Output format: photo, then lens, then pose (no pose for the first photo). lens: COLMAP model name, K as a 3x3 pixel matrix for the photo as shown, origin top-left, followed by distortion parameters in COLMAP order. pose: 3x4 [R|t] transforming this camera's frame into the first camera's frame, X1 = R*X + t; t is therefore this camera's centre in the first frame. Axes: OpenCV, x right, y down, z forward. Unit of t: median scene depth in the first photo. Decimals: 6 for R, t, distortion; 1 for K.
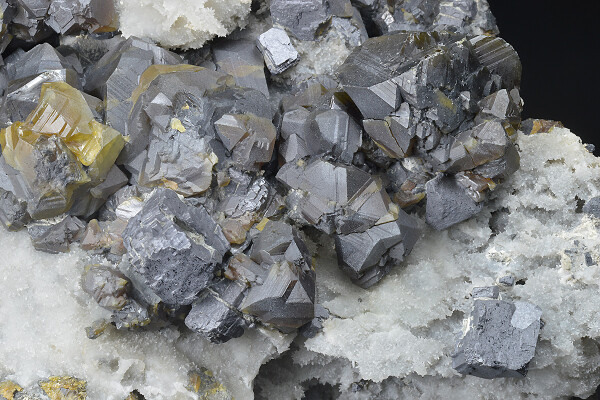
lens RADIAL K [[1621.4, 0, 300.0], [0, 1621.4, 200.0], [0, 0, 1]] dist [-0.079263, 0.158124]
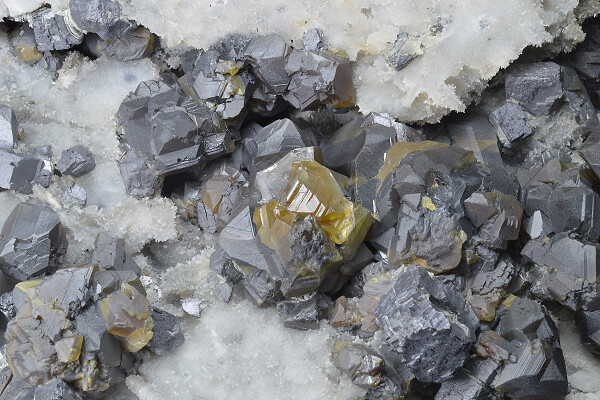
lens RADIAL K [[1621.4, 0, 300.0], [0, 1621.4, 200.0], [0, 0, 1]] dist [-0.079263, 0.158124]
pose [[1.000000, -0.000909, 0.000136, -0.154565], [0.000909, 0.999998, -0.001828, -0.046394], [-0.000134, 0.001828, 0.999998, -0.008542]]
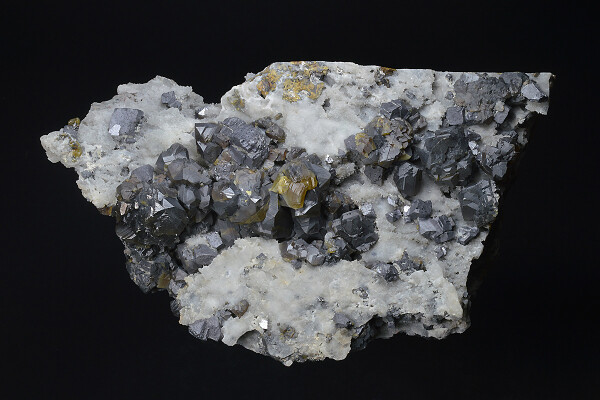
lens RADIAL K [[1621.4, 0, 300.0], [0, 1621.4, 200.0], [0, 0, 1]] dist [-0.079263, 0.158124]
pose [[-0.998914, 0.036476, 0.028978, -0.227538], [-0.024770, -0.942695, 0.332735, -0.900829], [0.039454, 0.331656, 0.942575, -1.389184]]
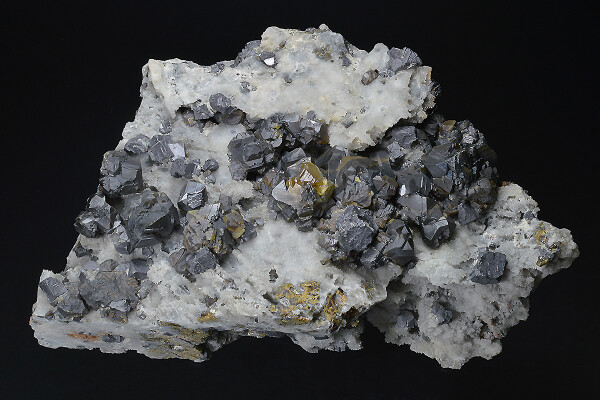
lens RADIAL K [[1621.4, 0, 300.0], [0, 1621.4, 200.0], [0, 0, 1]] dist [-0.079263, 0.158124]
pose [[0.999973, 0.006807, -0.002768, -0.155152], [-0.007094, 0.992467, -0.122310, 0.284784], [0.001915, 0.122327, 0.992488, -1.432607]]
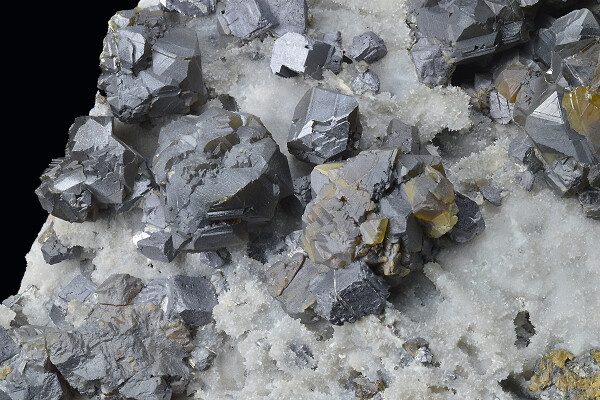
lens RADIAL K [[1621.4, 0, 300.0], [0, 1621.4, 200.0], [0, 0, 1]] dist [-0.079263, 0.158124]
pose [[0.999166, 0.023298, -0.033531, -0.306228], [-0.023294, 0.999729, 0.000521, 0.023978], [0.033534, 0.000260, 0.999438, 0.009545]]
